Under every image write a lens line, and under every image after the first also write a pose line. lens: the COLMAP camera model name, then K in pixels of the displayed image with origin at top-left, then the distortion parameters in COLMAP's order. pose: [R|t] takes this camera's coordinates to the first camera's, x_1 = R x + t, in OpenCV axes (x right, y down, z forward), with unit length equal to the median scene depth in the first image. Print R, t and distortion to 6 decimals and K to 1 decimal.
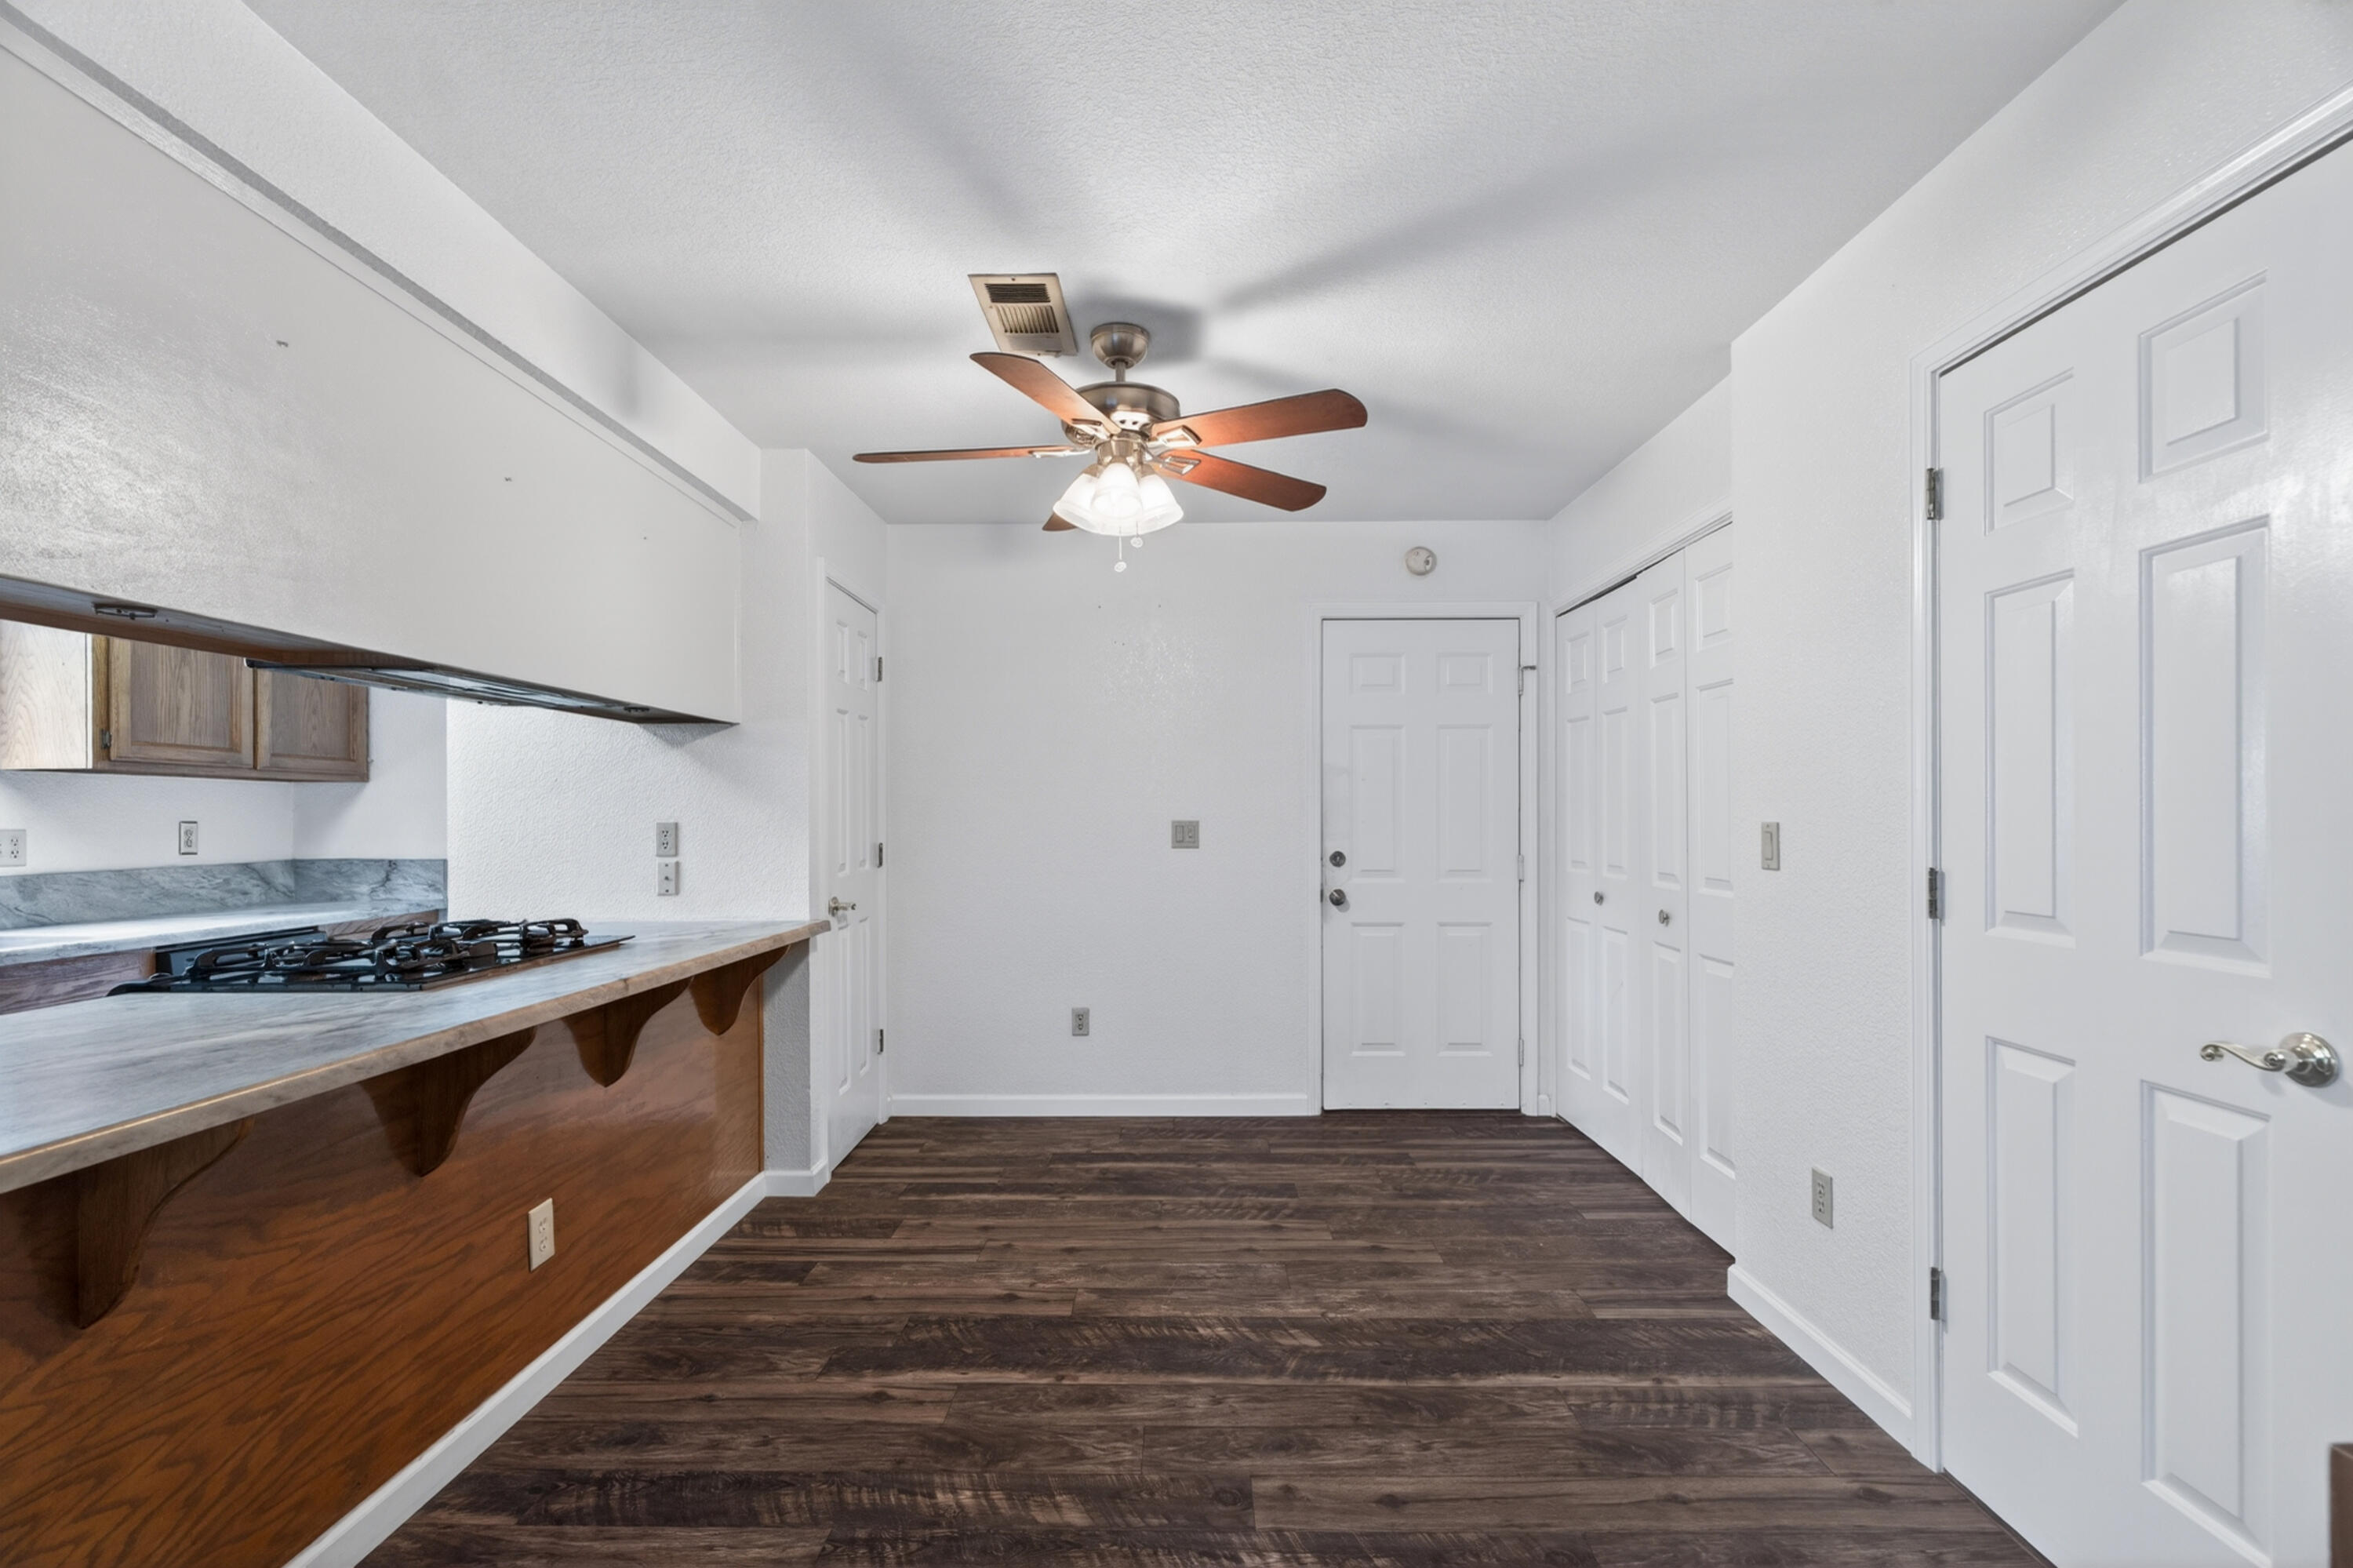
lens RADIAL K [[1059.2, 0, 1164.9], [0, 1059.2, 825.6], [0, 0, 1]] dist [-0.001204, 0.000398]
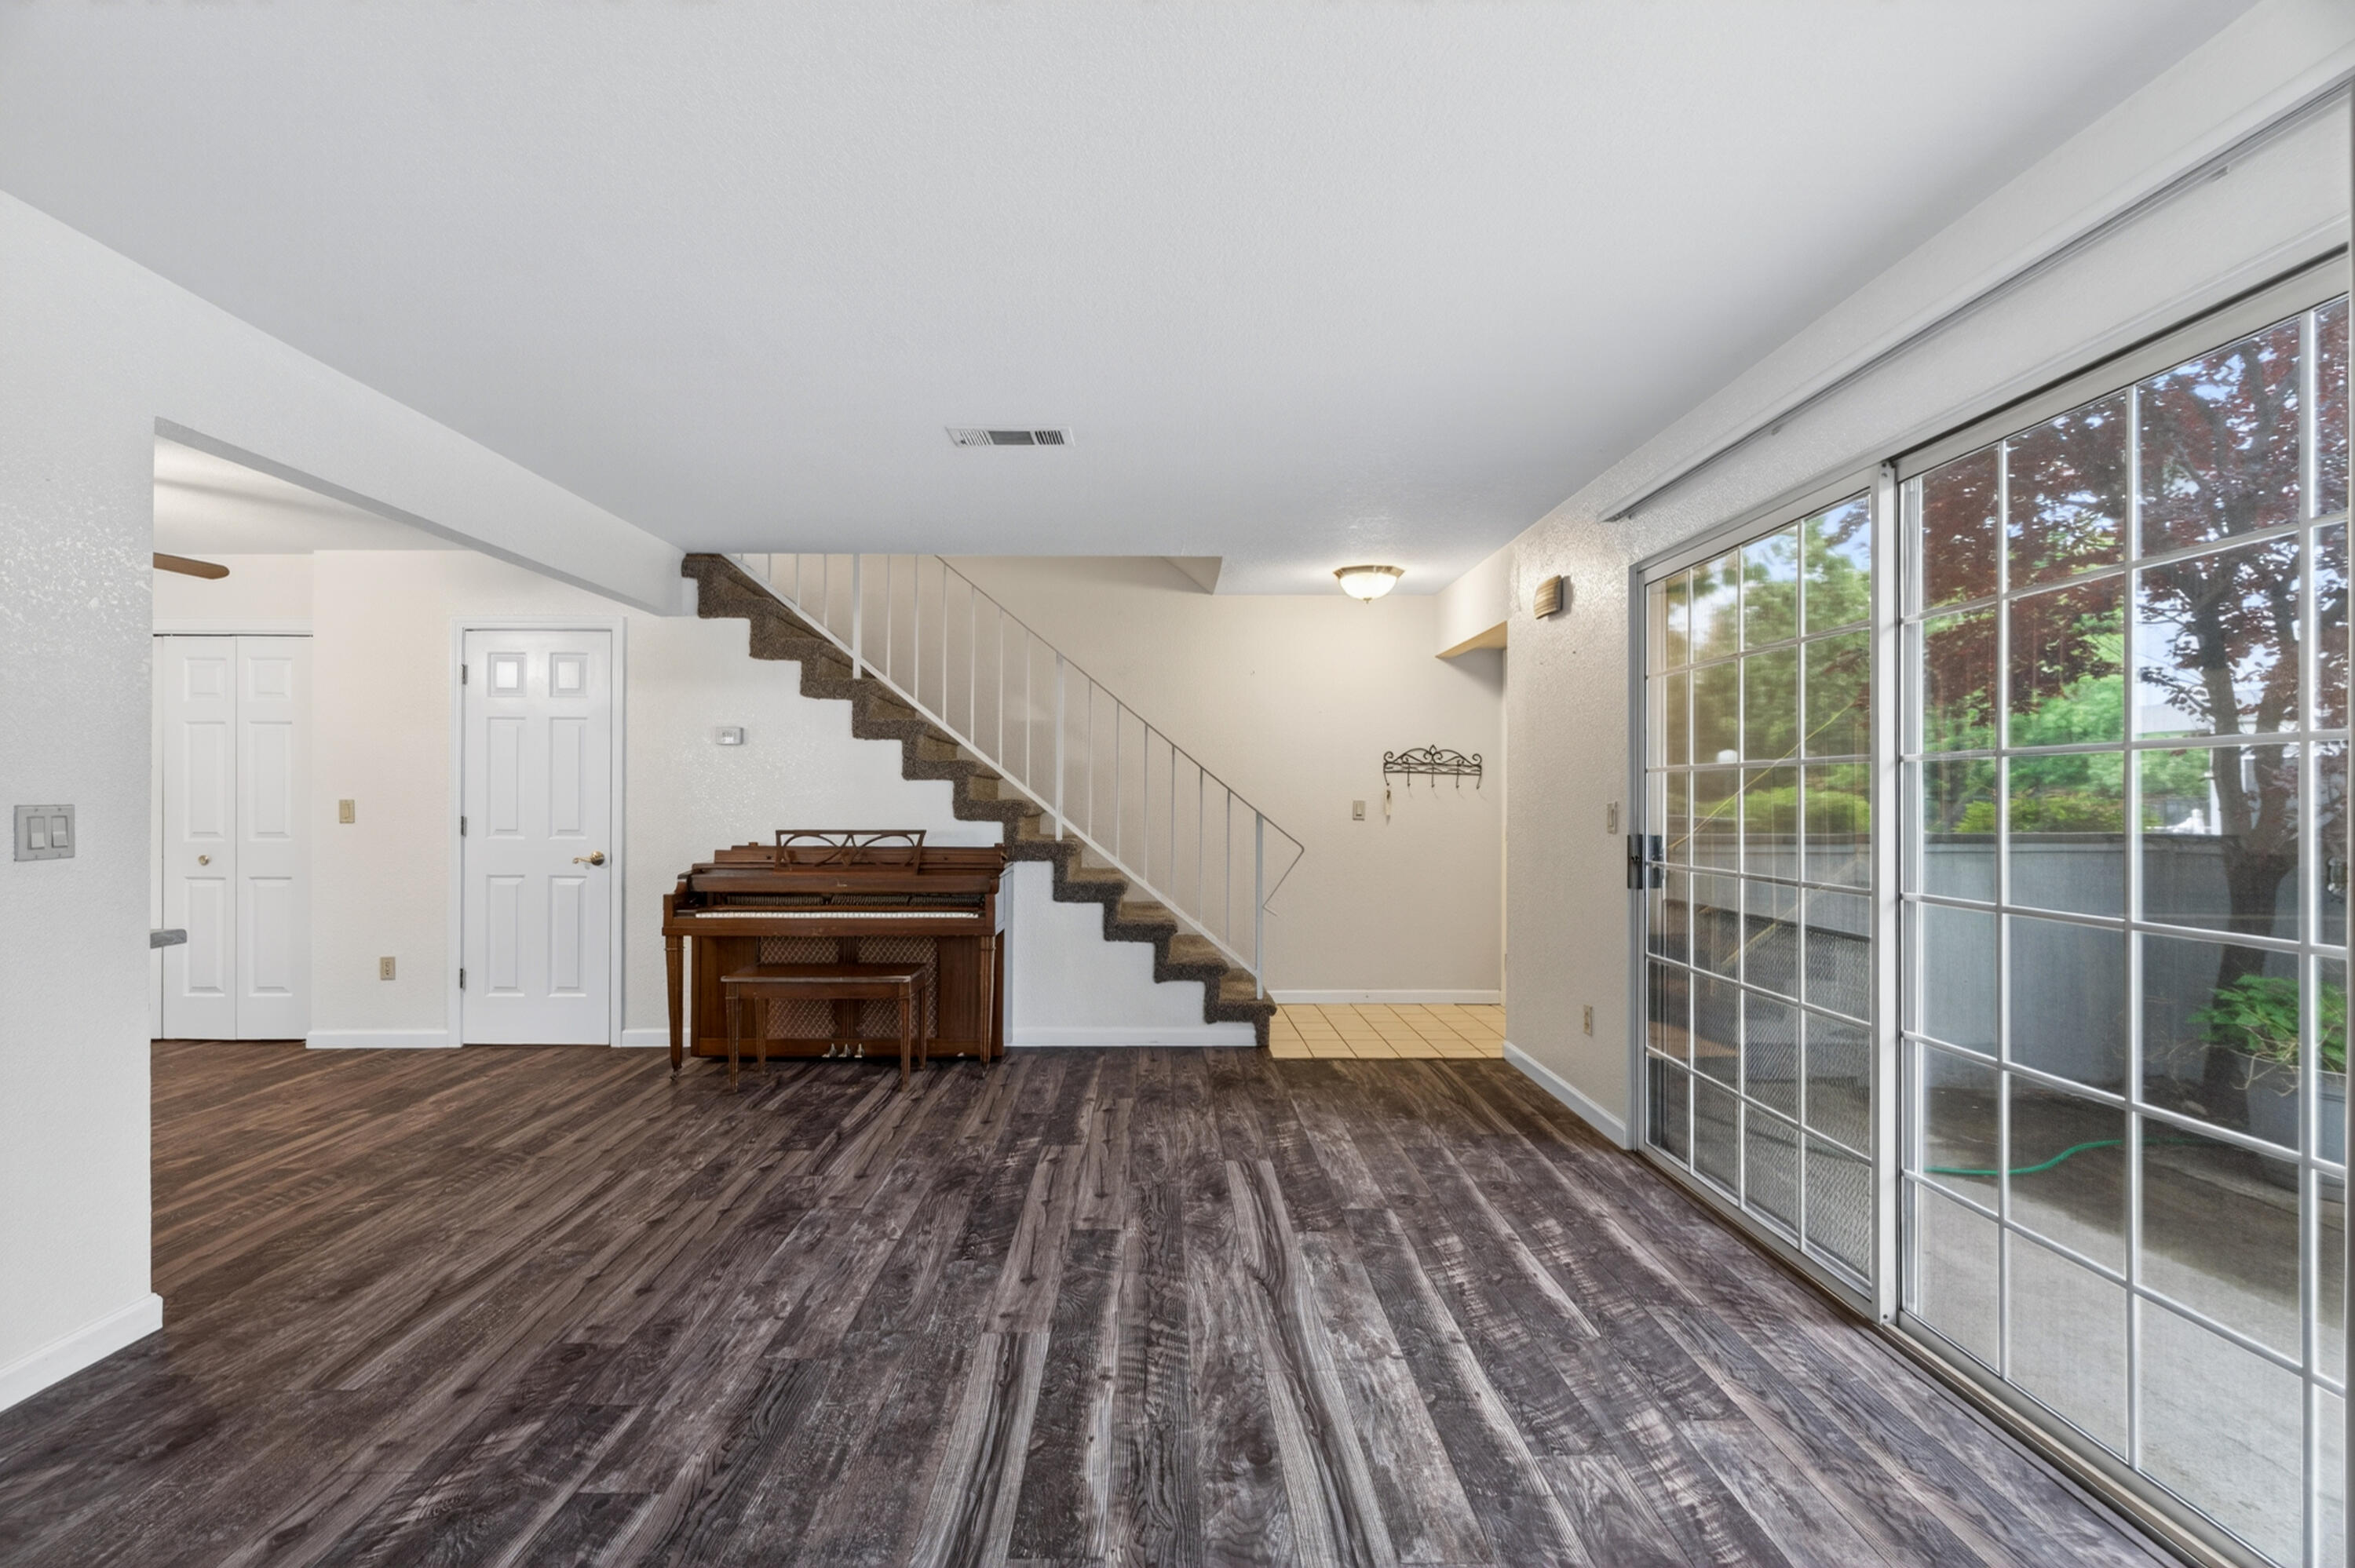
lens RADIAL K [[1059.9, 0, 1171.2], [0, 1059.9, 797.5], [0, 0, 1]] dist [-0.001204, 0.000398]
pose [[-0.037164, 0.002383, 0.999306, -1.812067], [0.010927, 0.999938, -0.001978, 0.015610], [-0.999249, 0.010846, -0.037187, -0.626580]]
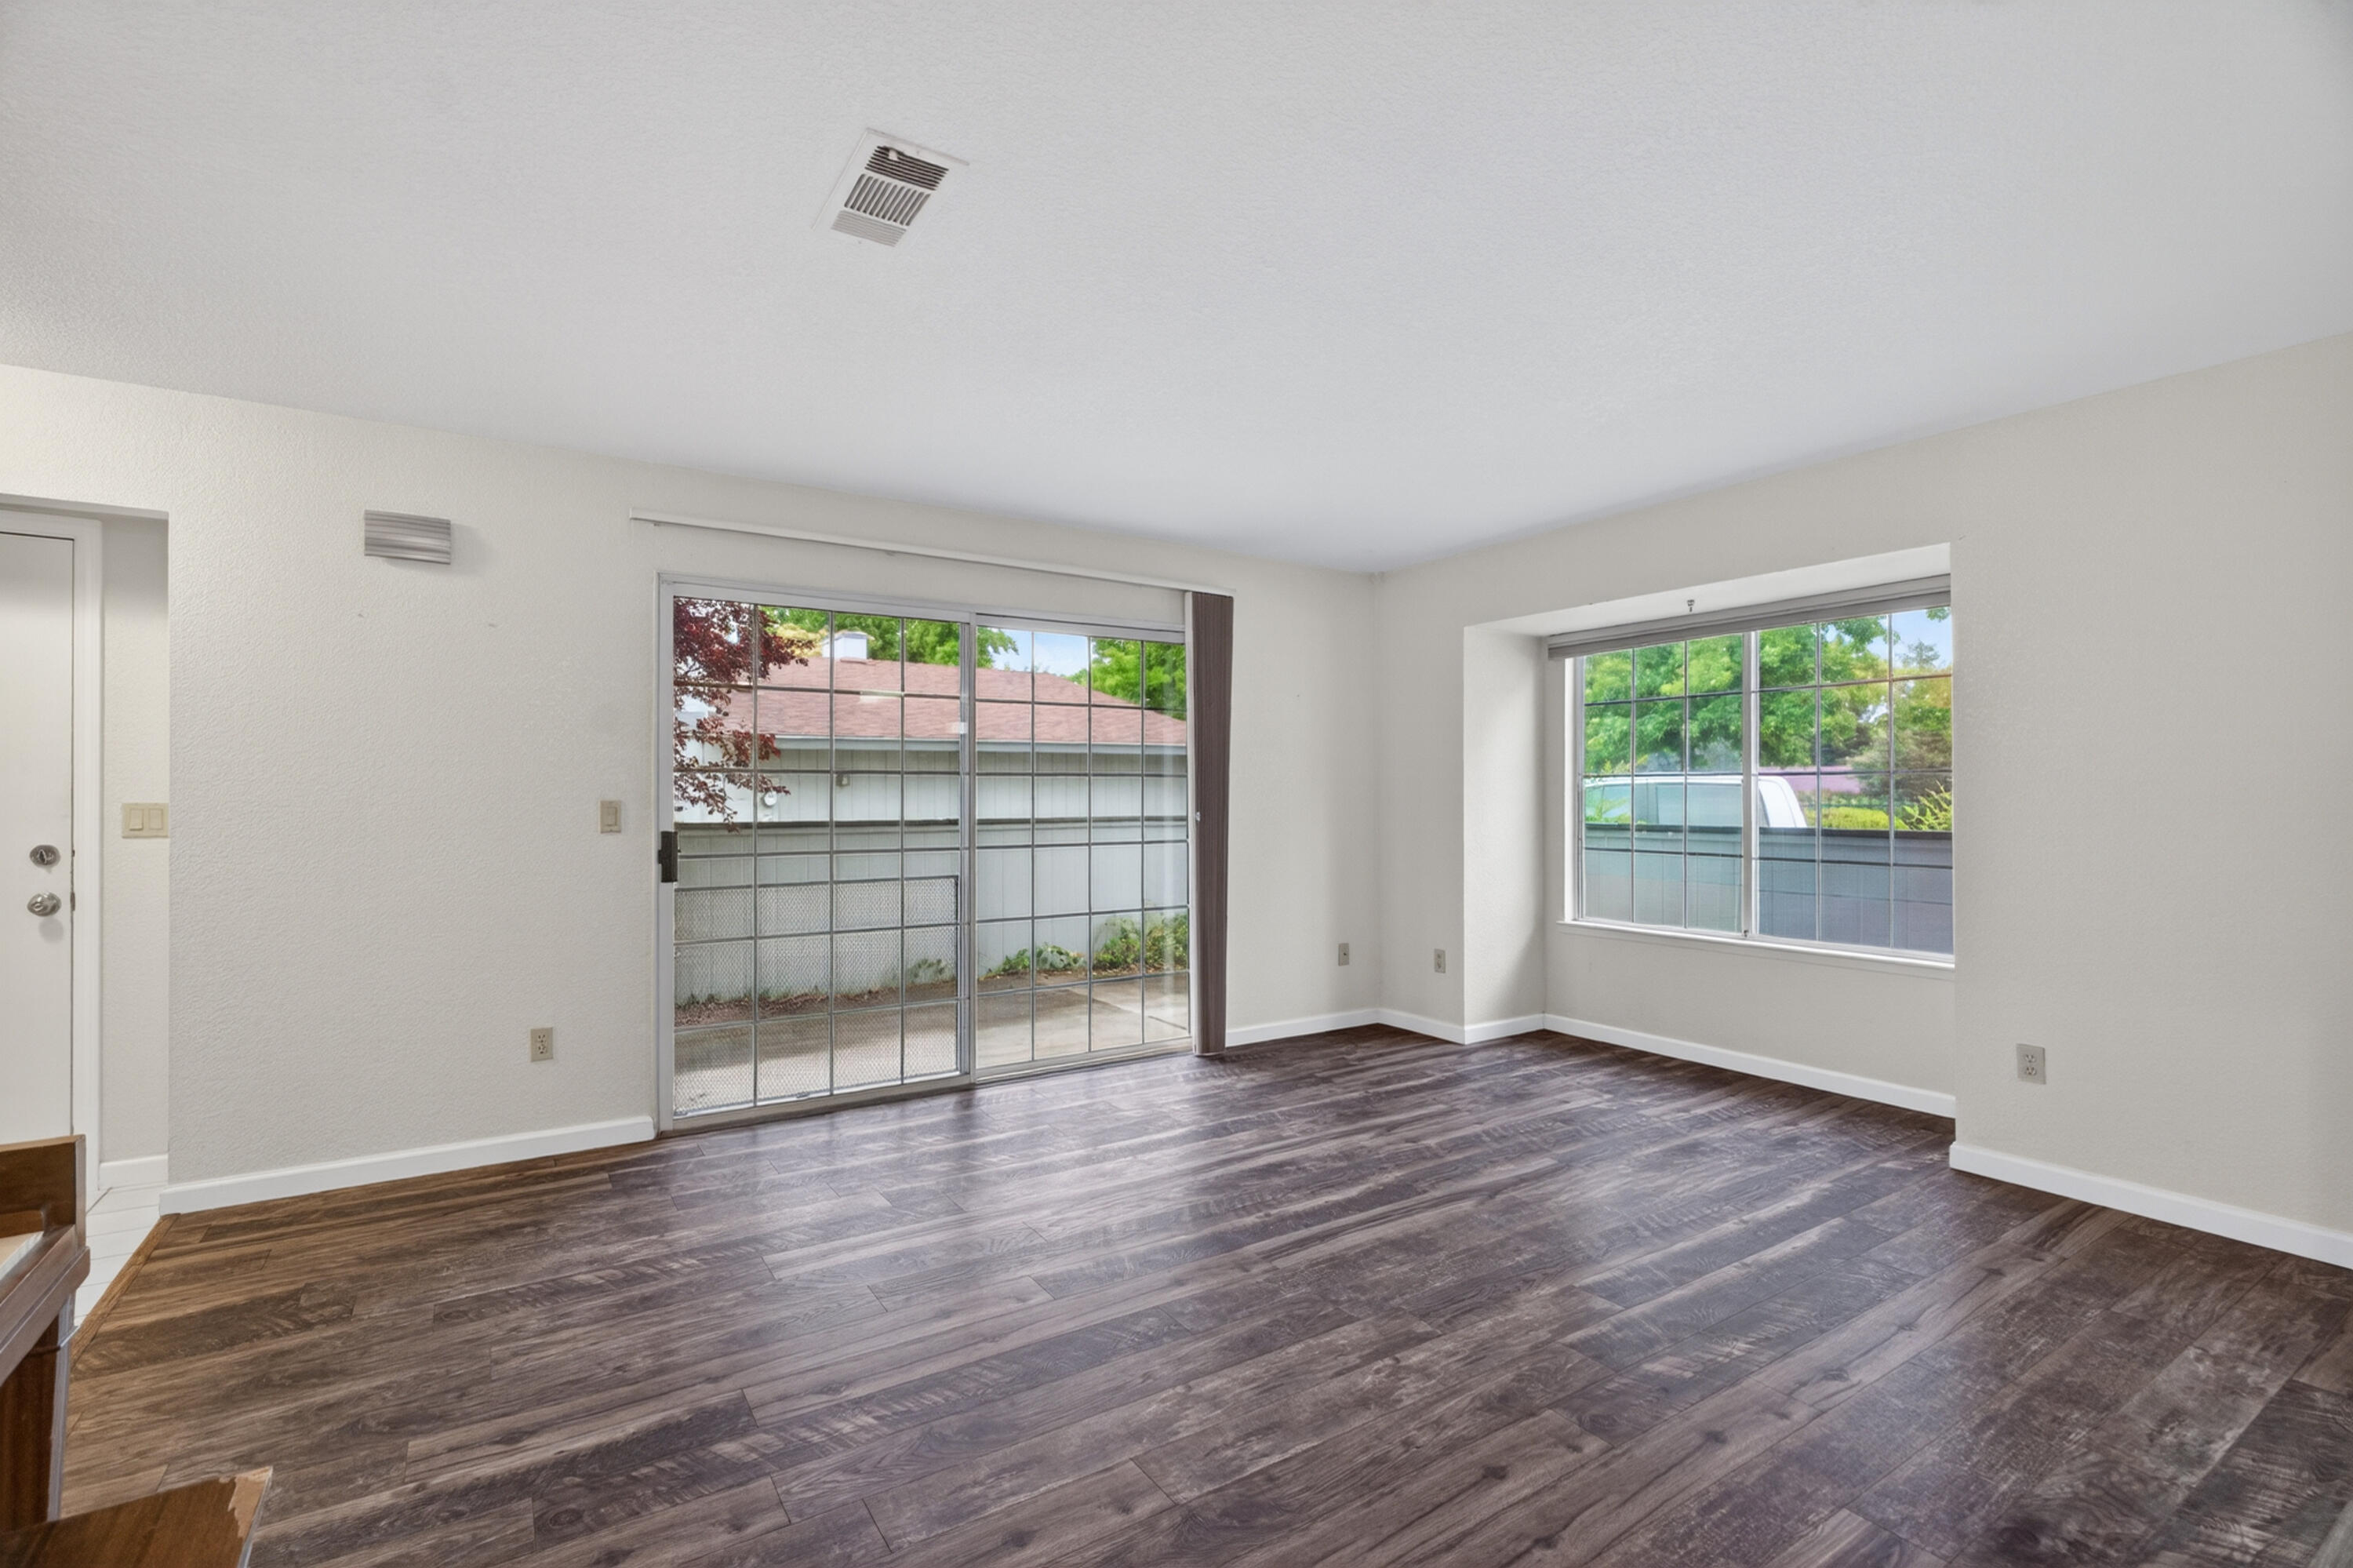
lens RADIAL K [[1059.2, 0, 1167.2], [0, 1059.2, 790.0], [0, 0, 1]] dist [-0.001204, 0.000398]
pose [[-0.826974, 0.001648, -0.562237, 0.178954], [-0.002425, 0.999976, 0.006497, -0.003616], [0.562235, 0.006736, -0.826950, 0.529203]]
